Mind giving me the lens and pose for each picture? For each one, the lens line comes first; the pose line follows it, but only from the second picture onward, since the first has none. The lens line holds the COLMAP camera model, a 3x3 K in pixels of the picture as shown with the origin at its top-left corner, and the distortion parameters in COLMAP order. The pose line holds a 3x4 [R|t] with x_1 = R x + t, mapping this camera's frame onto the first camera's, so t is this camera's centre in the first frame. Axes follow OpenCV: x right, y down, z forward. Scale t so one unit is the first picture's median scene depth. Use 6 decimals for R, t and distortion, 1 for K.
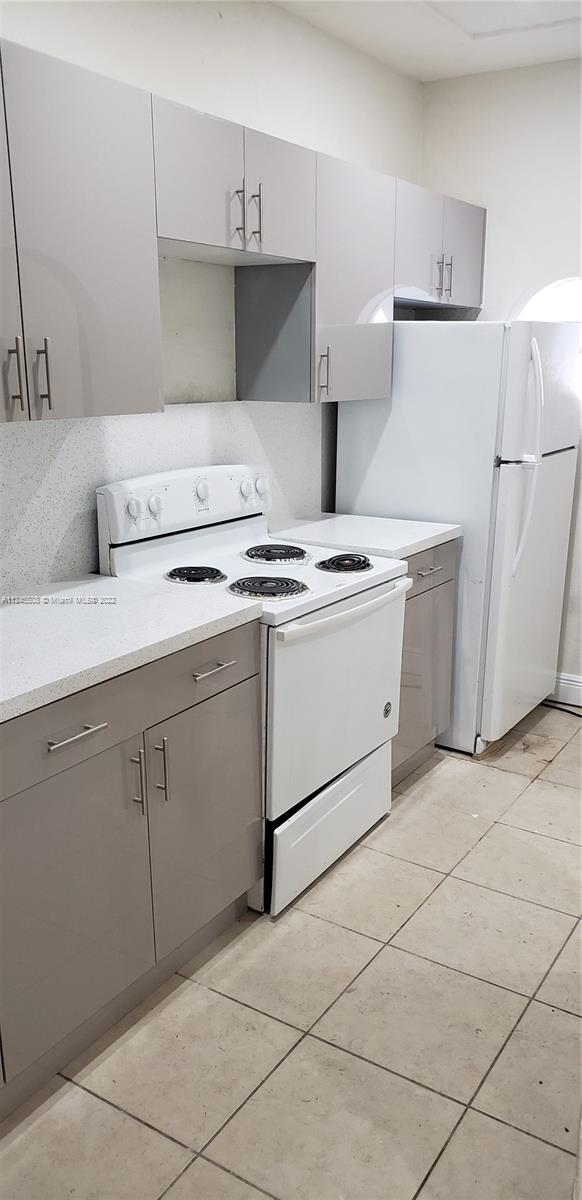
lens RADIAL K [[938.3, 0, 301.6], [0, 938.3, 601.7], [0, 0, 1]] dist [0.043006, 0.006789]
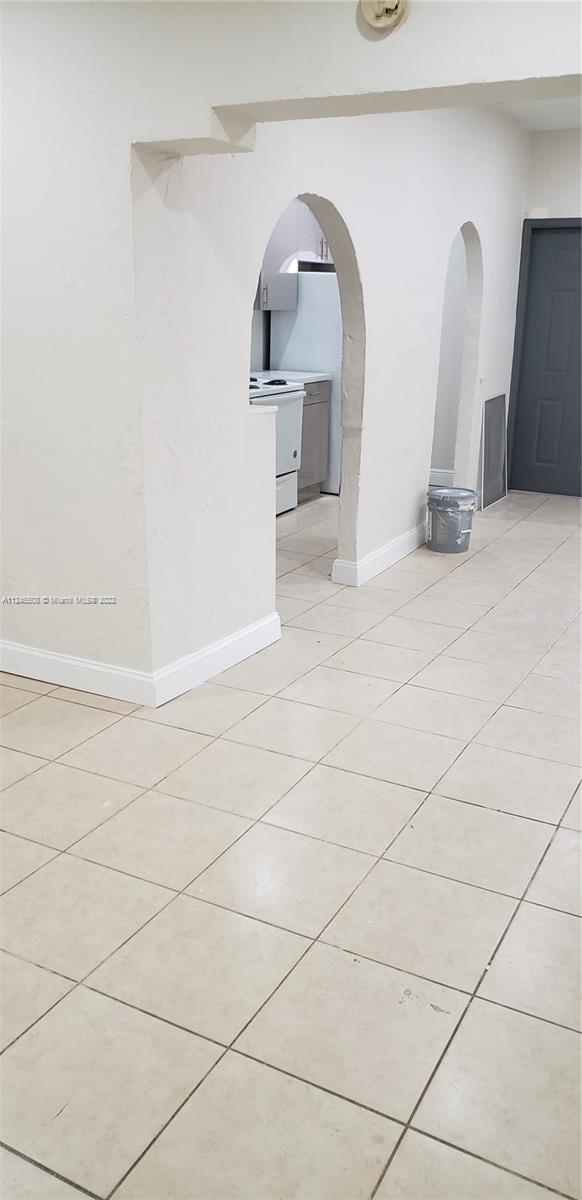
lens RADIAL K [[938.3, 0, 301.6], [0, 938.3, 601.7], [0, 0, 1]] dist [0.043006, 0.006789]
pose [[0.996264, -0.004760, 0.086233, -0.071049], [0.001988, 0.999479, 0.032199, 0.335217], [-0.086342, -0.031907, 0.995755, -1.006737]]
